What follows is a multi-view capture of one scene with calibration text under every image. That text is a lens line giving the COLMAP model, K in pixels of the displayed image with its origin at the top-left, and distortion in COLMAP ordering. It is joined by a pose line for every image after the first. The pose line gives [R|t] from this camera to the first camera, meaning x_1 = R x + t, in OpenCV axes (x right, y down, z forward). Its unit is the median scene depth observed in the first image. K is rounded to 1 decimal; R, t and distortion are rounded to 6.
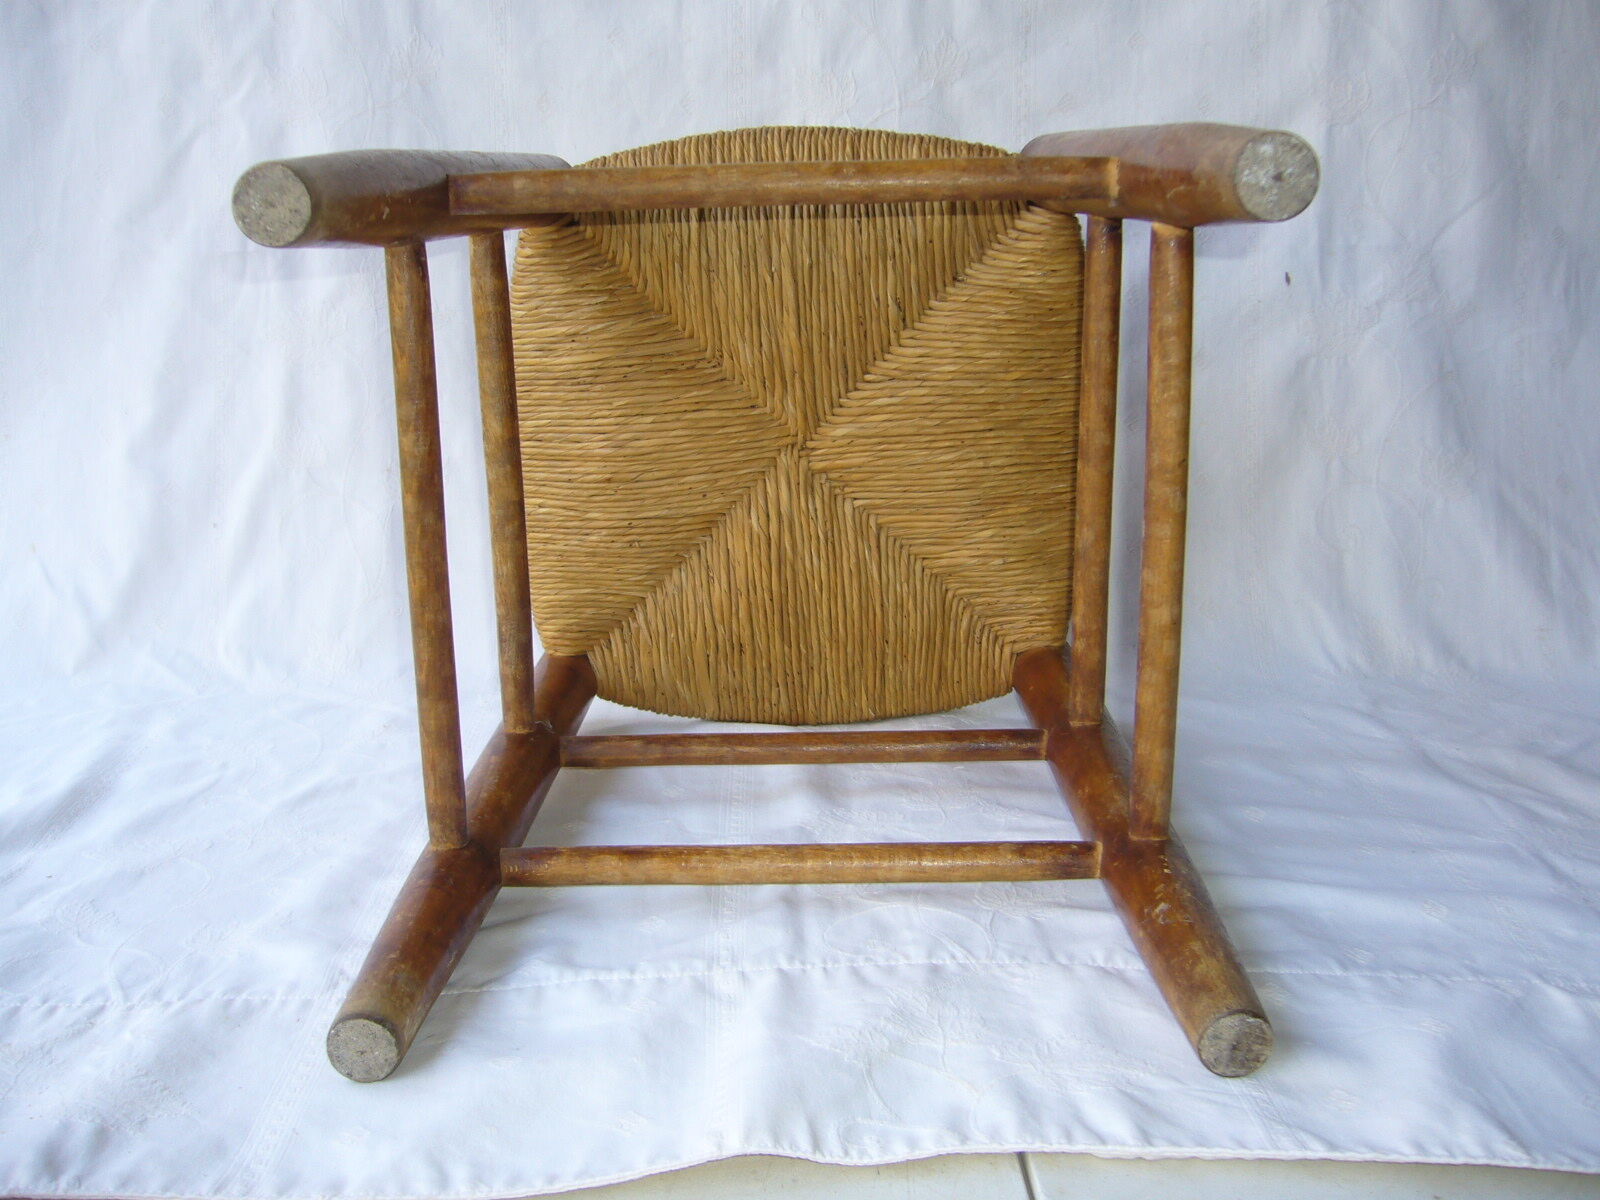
lens RADIAL K [[1648.4, 0, 797.3], [0, 1648.4, 549.3], [0, 0, 1]] dist [-0.069229, 0.012050]
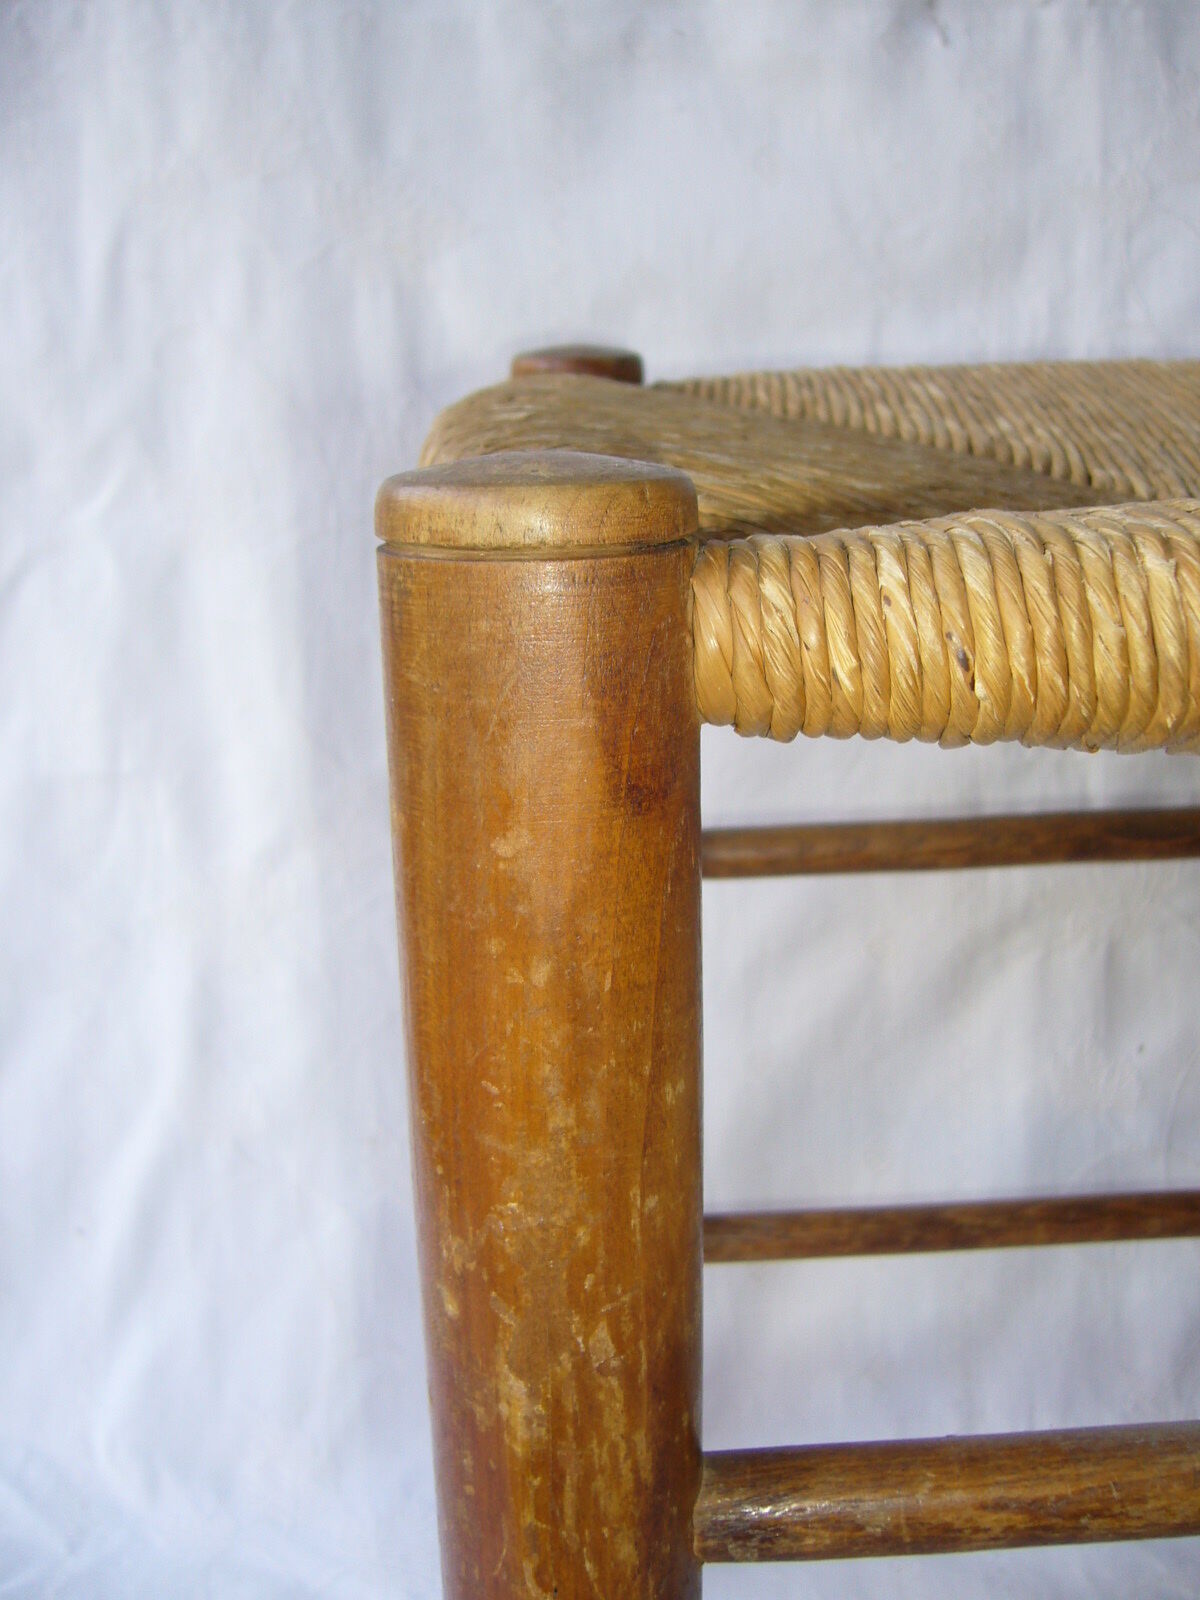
lens RADIAL K [[1711.0, 0, 641.6], [0, 1711.0, 768.0], [0, 0, 1]] dist [-0.070920, 0.010588]
pose [[0.999950, -0.003233, 0.009454, -0.188597], [0.002589, 0.997731, 0.067284, -0.265952], [-0.009650, -0.067256, 0.997689, 0.474730]]
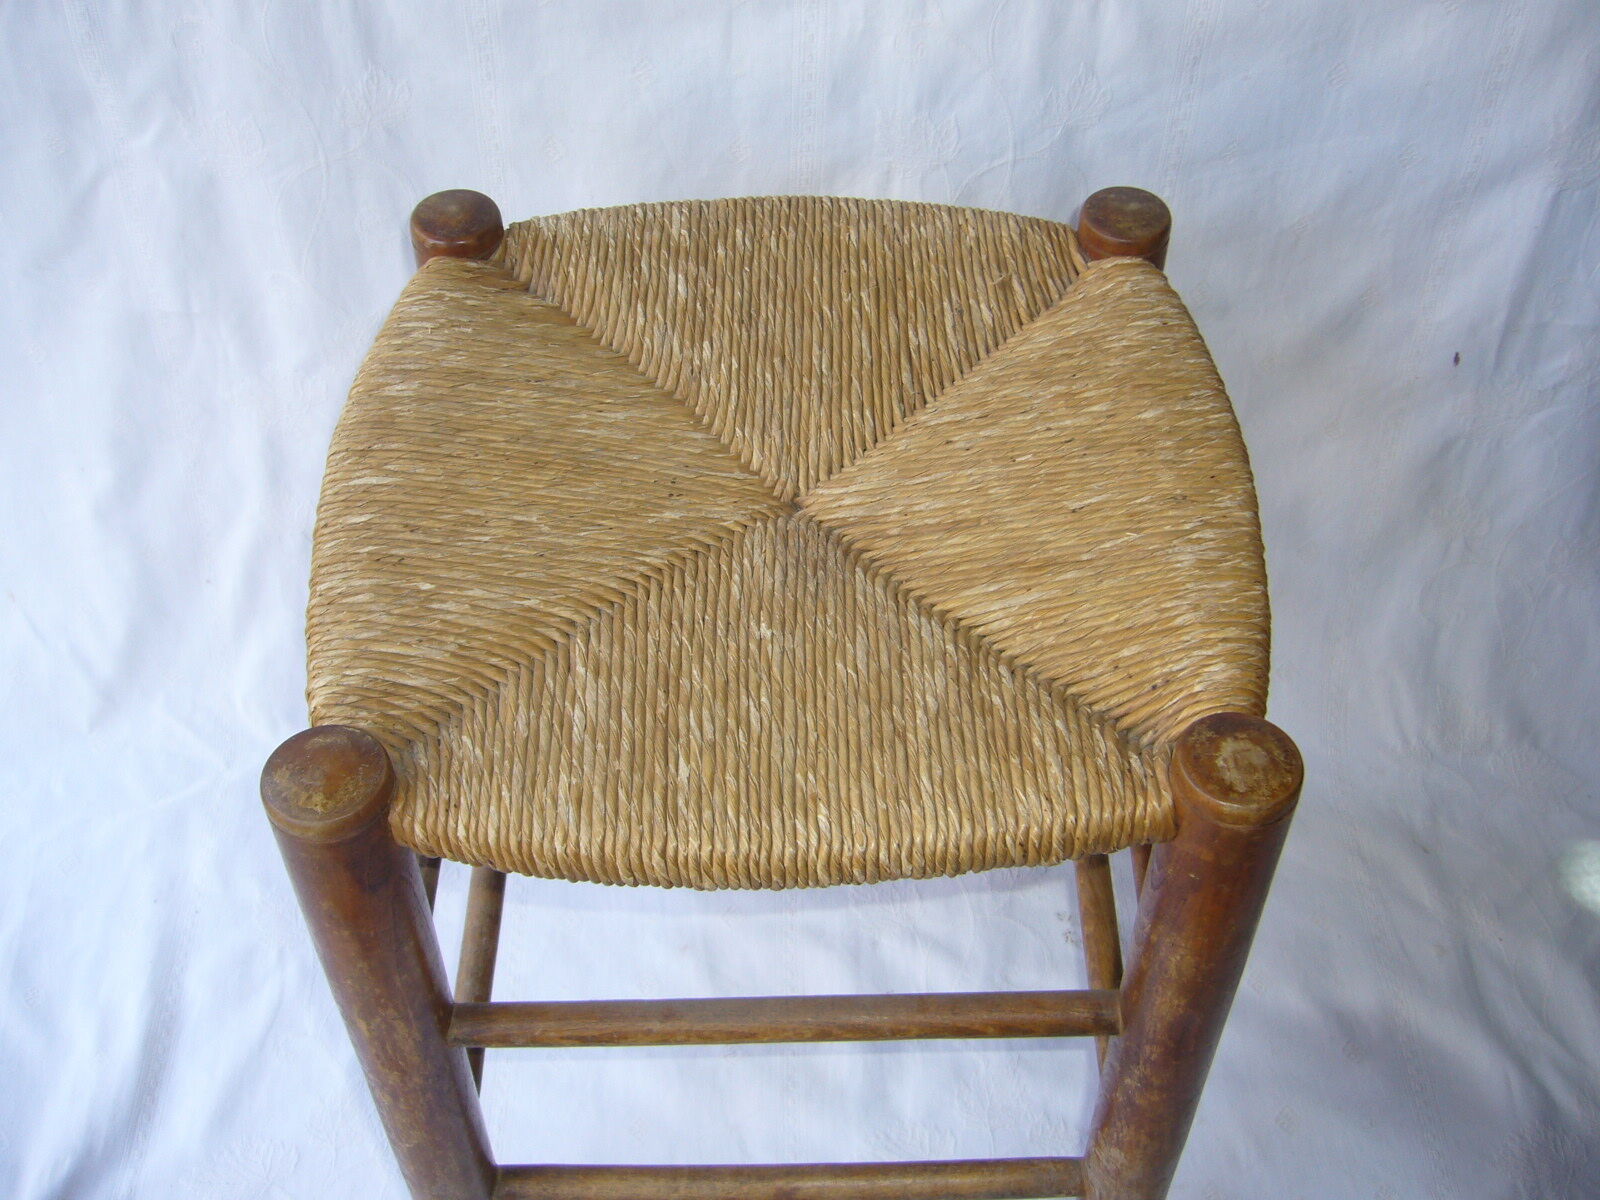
lens RADIAL K [[1711.0, 0, 800.1], [0, 1711.0, 552.0], [0, 0, 1]] dist [-0.070920, 0.010588]
pose [[0.999521, 0.025145, 0.018055, -0.056535], [-0.030953, 0.819851, 0.571739, -0.683106], [-0.000426, -0.572024, 0.820237, 0.287443]]
